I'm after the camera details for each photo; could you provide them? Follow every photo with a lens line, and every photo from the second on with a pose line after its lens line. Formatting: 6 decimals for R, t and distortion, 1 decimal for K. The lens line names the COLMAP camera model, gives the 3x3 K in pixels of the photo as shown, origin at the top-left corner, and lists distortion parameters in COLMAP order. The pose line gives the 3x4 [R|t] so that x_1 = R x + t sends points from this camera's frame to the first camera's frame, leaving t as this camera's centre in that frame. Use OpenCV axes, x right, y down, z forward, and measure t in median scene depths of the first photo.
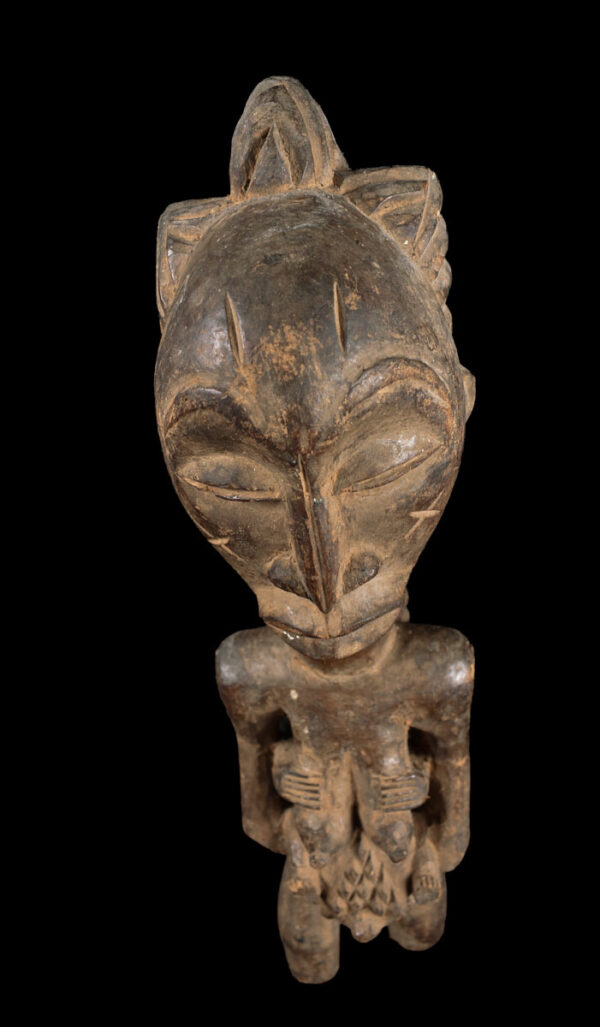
lens RADIAL K [[853.6, 0, 303.4], [0, 853.6, 513.8], [0, 0, 1]] dist [-0.100932, 0.006490]
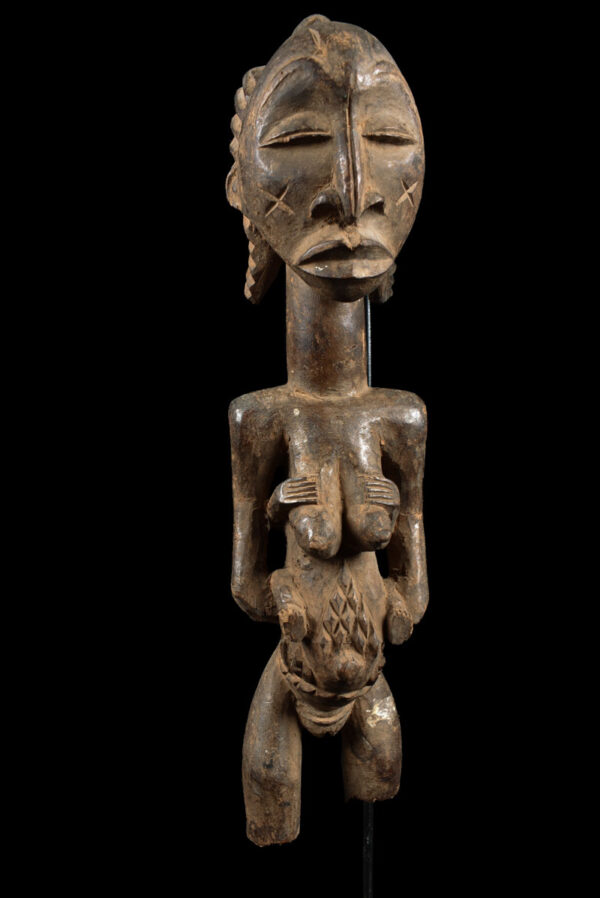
lens RADIAL K [[695.9, 0, 296.0], [0, 695.9, 450.7], [0, 0, 1]] dist [-0.099058, -0.001468]
pose [[0.985174, 0.072938, 0.155278, -0.170134], [0.014701, 0.865897, -0.500007, 0.785029], [-0.170925, 0.494877, 0.851987, 0.122658]]
